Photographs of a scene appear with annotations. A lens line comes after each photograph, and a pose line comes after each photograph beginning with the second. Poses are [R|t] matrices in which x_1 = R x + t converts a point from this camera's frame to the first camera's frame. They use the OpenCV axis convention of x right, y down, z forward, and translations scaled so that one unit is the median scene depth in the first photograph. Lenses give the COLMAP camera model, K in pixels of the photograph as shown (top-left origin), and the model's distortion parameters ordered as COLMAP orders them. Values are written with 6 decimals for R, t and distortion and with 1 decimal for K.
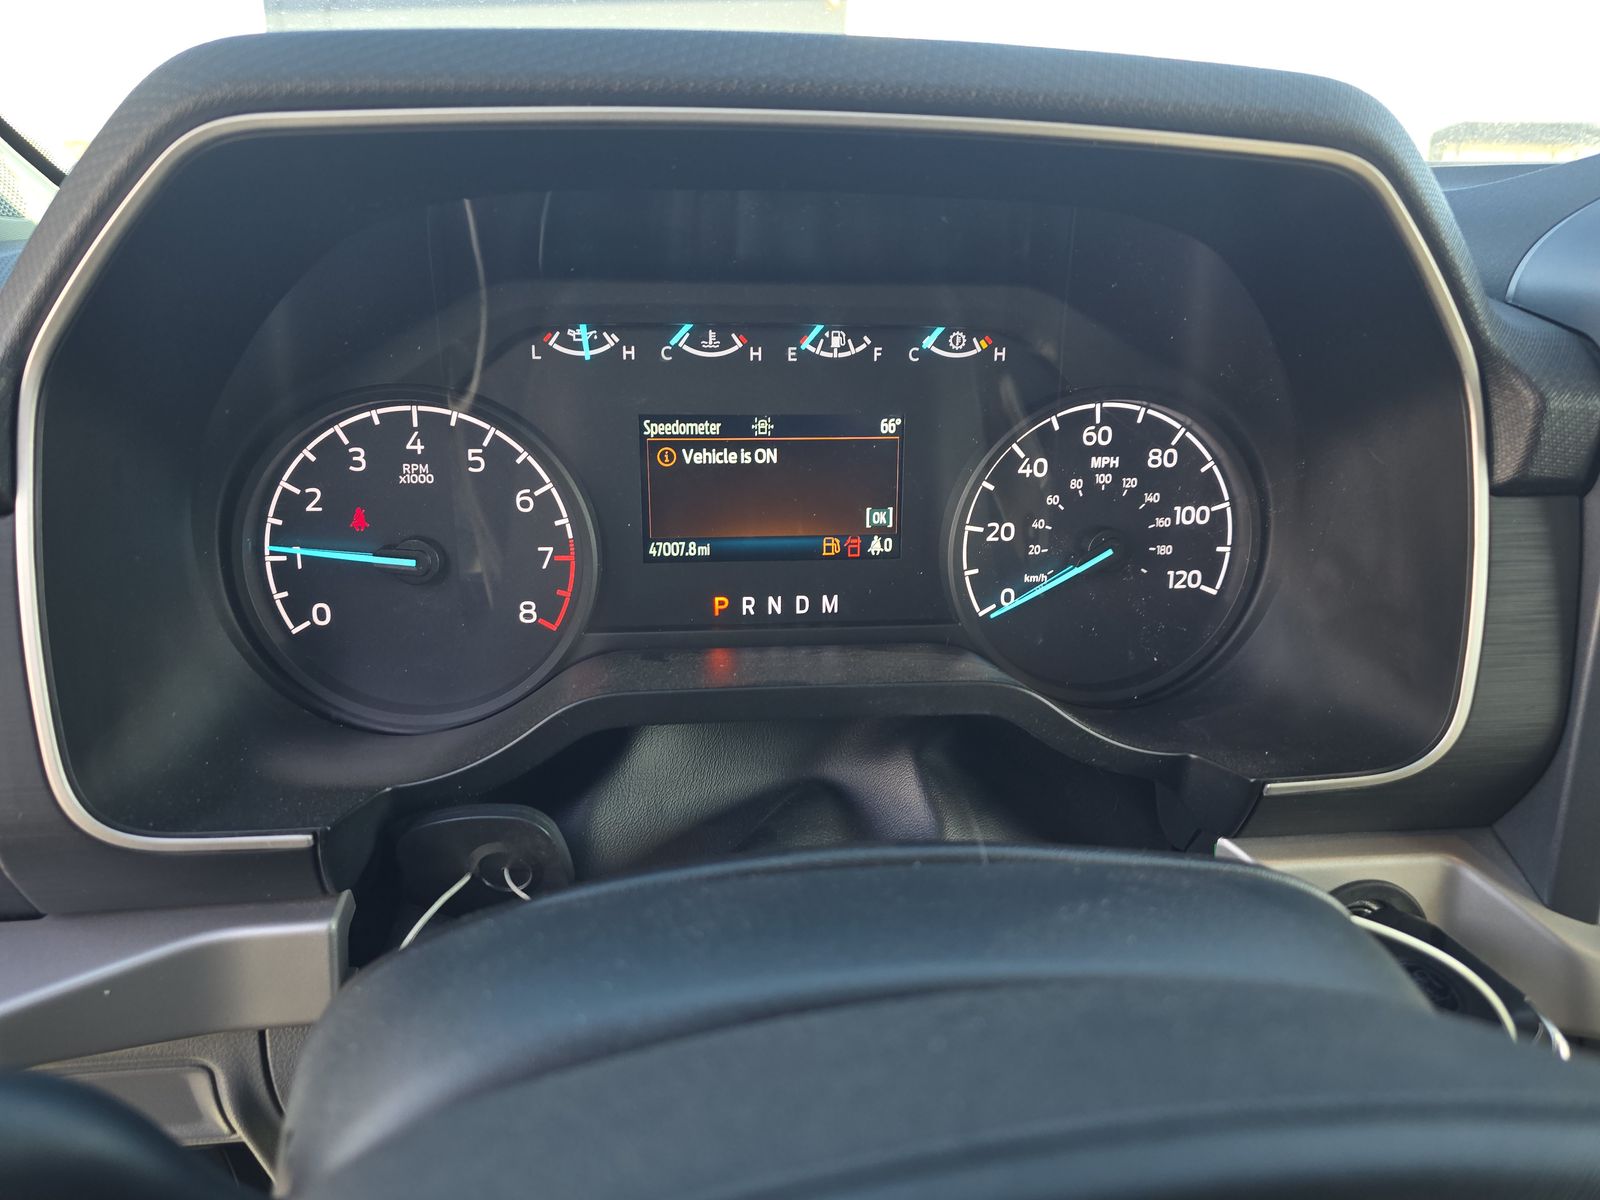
lens RADIAL K [[1076.7, 0, 795.2], [0, 1076.7, 611.6], [0, 0, 1]] dist [0.044569, -0.037251]
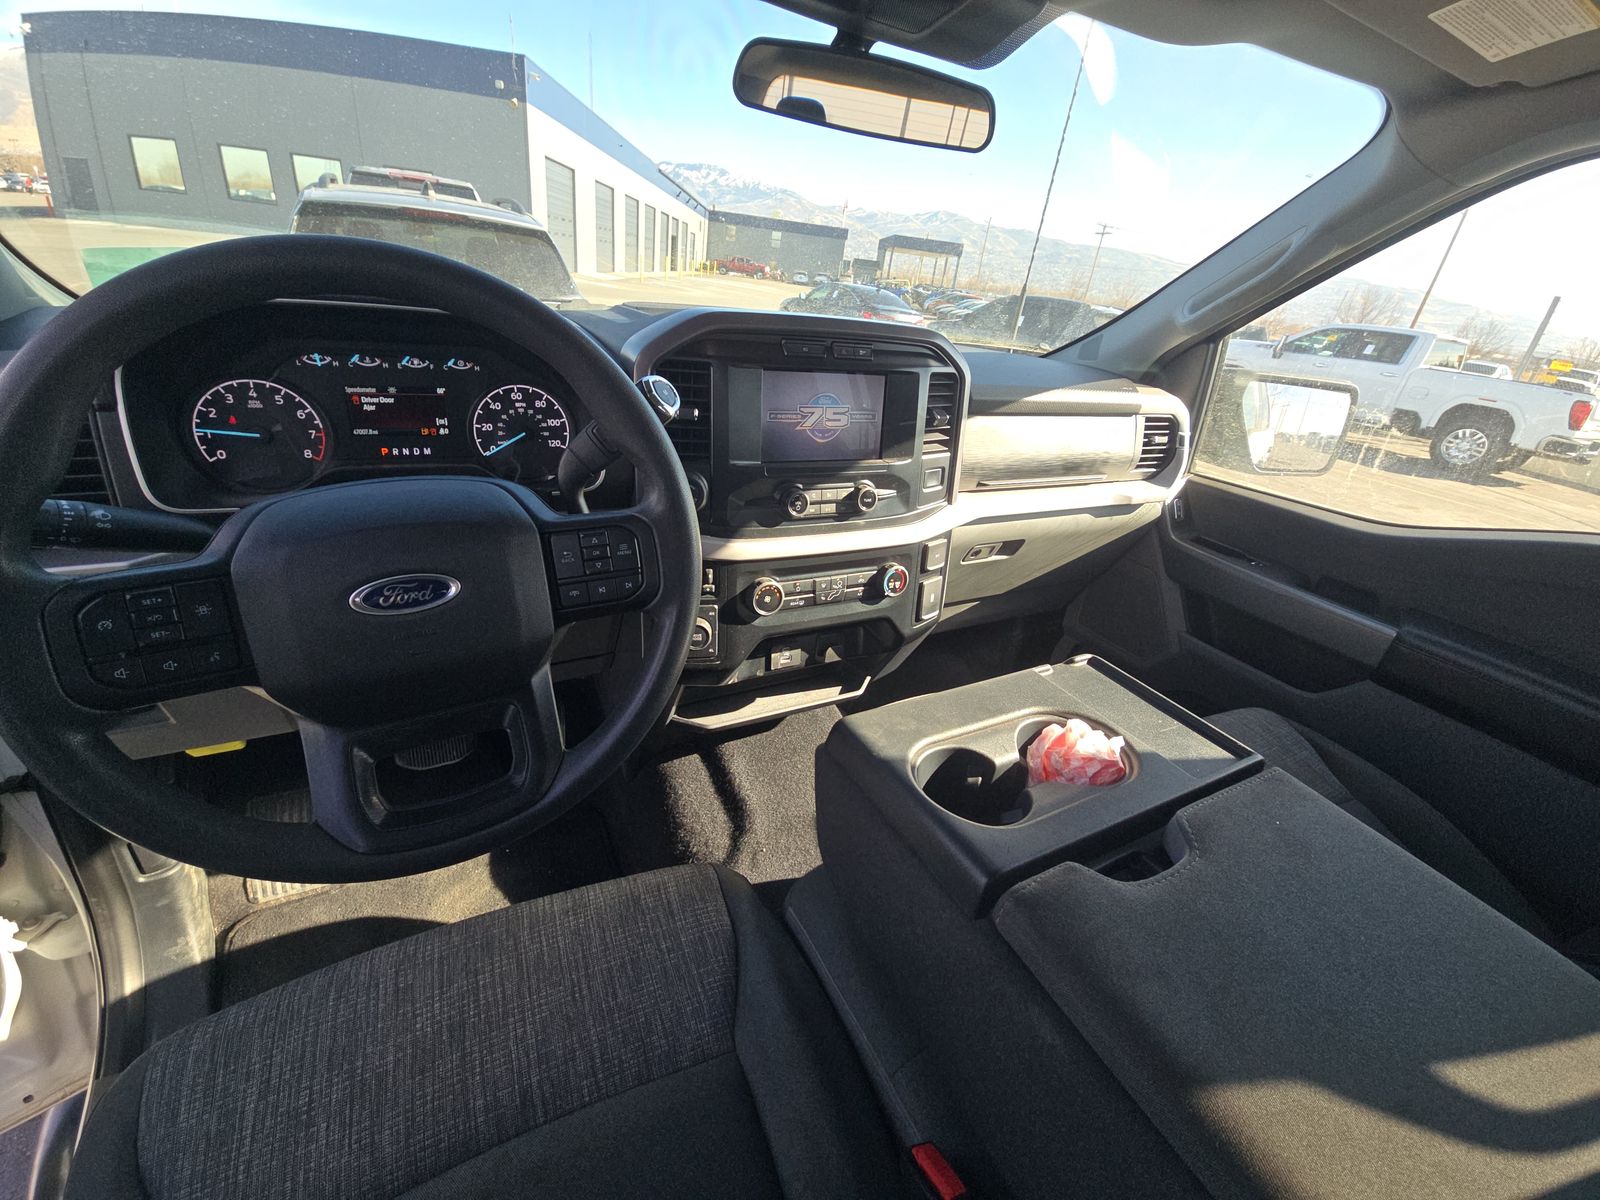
lens RADIAL K [[653.3, 0, 799.9], [0, 653.3, 588.9], [0, 0, 1]] dist [0.002319, -0.001787]
pose [[0.932030, -0.082290, 0.352914, 0.341973], [0.039591, 0.991169, 0.126557, 0.193466], [-0.360212, -0.103983, 0.927057, -1.165383]]
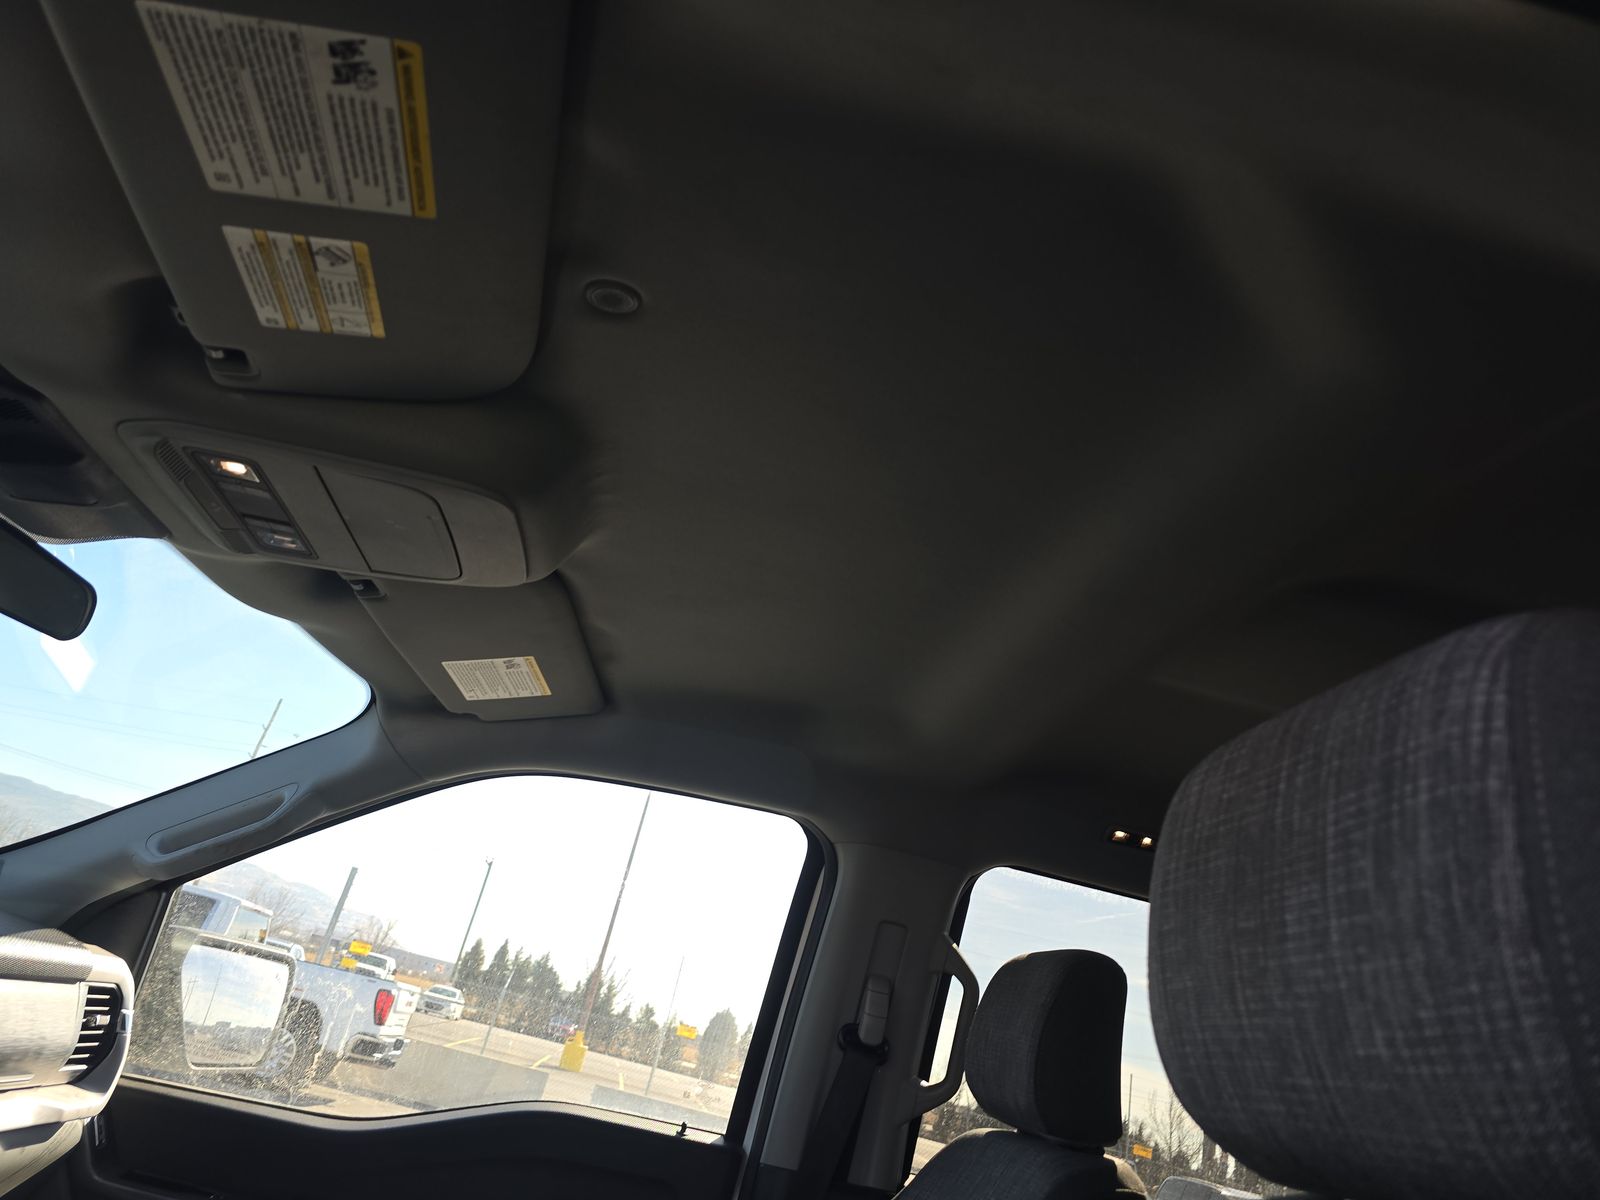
lens RADIAL K [[1076.7, 0, 799.7], [0, 1076.7, 603.2], [0, 0, 1]] dist [0.044569, -0.037251]
pose [[-0.020678, 0.364995, 0.930780, -0.775881], [0.128810, 0.924192, -0.359550, 0.269536], [-0.991454, 0.112459, -0.066126, -1.044049]]
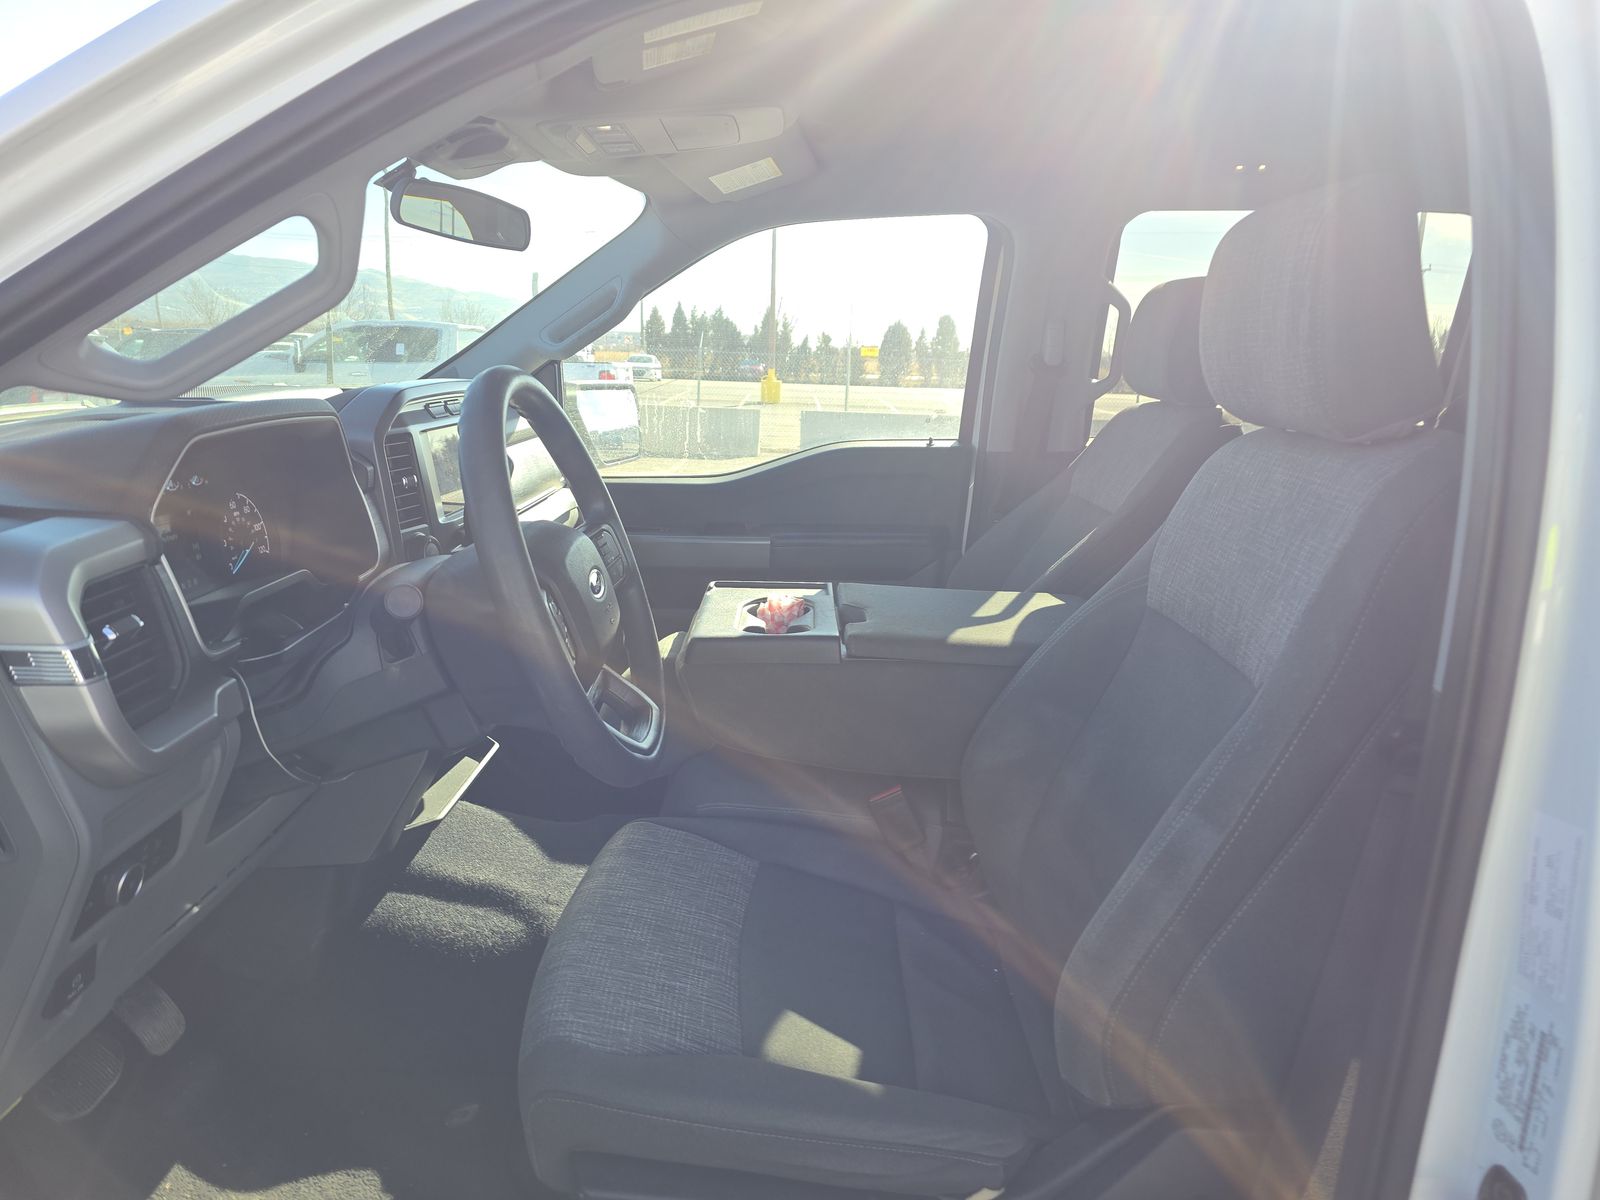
lens RADIAL K [[1076.7, 0, 790.6], [0, 1076.7, 599.8], [0, 0, 1]] dist [0.044569, -0.037251]
pose [[0.138276, -0.242618, 0.960217, -2.388680], [0.321609, 0.927989, 0.188162, 0.001832], [-0.936722, 0.282796, 0.206347, -0.916312]]
